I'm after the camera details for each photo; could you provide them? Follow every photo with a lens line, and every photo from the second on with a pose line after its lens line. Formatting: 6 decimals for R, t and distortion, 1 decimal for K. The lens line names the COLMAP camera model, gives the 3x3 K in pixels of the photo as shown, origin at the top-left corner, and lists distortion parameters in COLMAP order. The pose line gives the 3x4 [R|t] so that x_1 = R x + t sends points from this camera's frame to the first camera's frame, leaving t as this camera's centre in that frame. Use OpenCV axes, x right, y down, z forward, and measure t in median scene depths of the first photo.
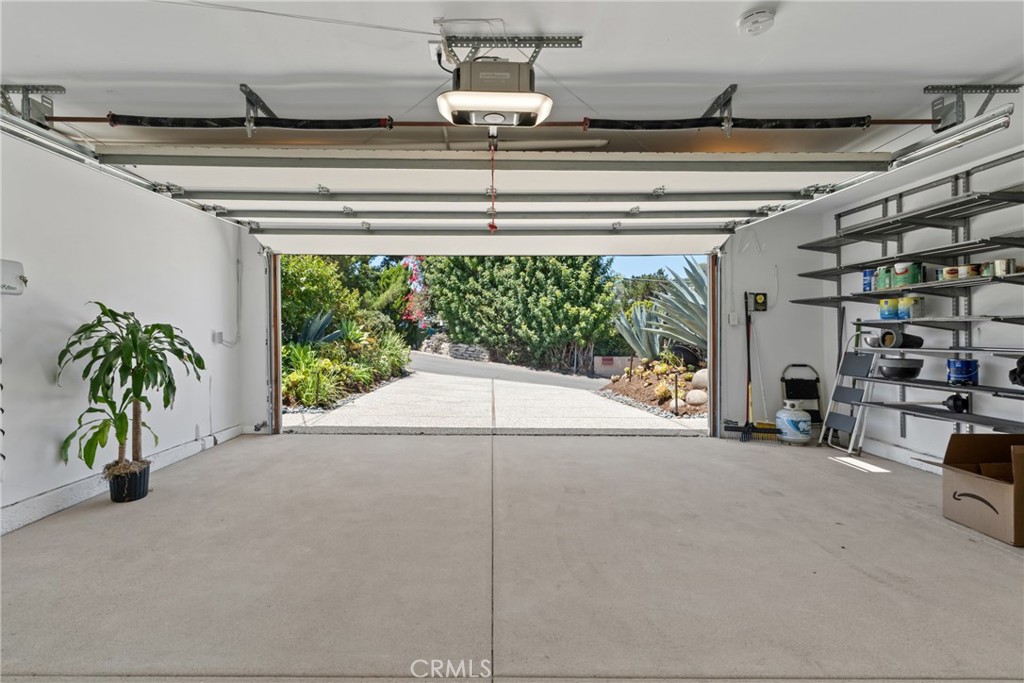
lens RADIAL K [[486.0, 0, 512.5], [0, 486.0, 343.4], [0, 0, 1]] dist [-0.000352, 0.001440]
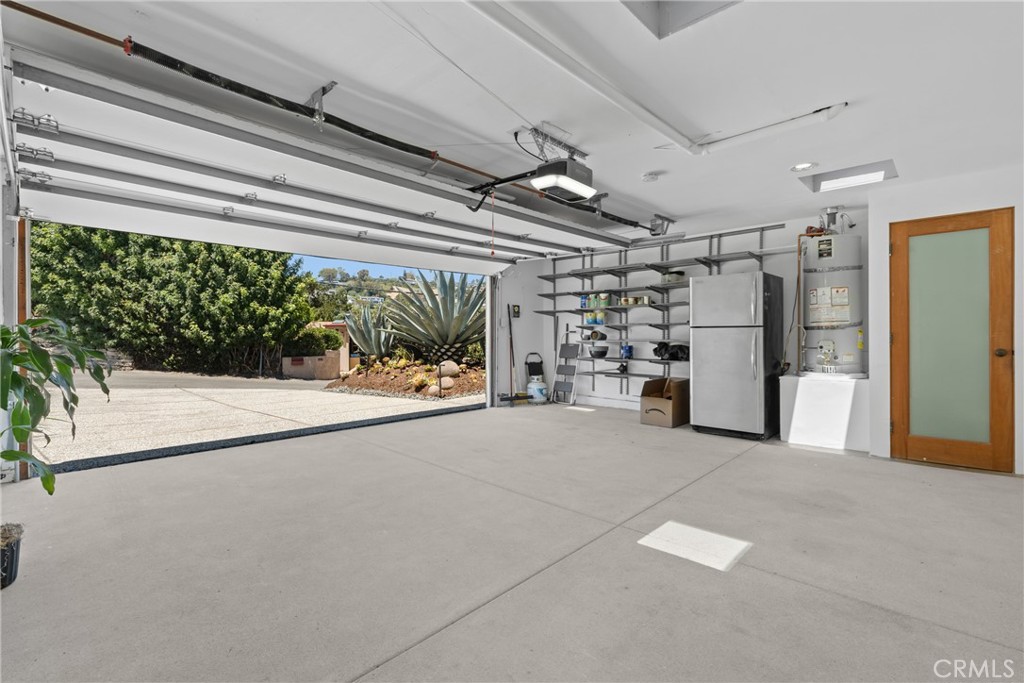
lens RADIAL K [[466.1, 0, 514.0], [0, 466.1, 340.2], [0, 0, 1]] dist [-0.004587, 0.000099]
pose [[0.680444, -0.012476, 0.732694, -0.208142], [0.018875, 0.999822, -0.000504, 0.001172], [-0.732557, 0.014172, 0.680558, 0.017182]]
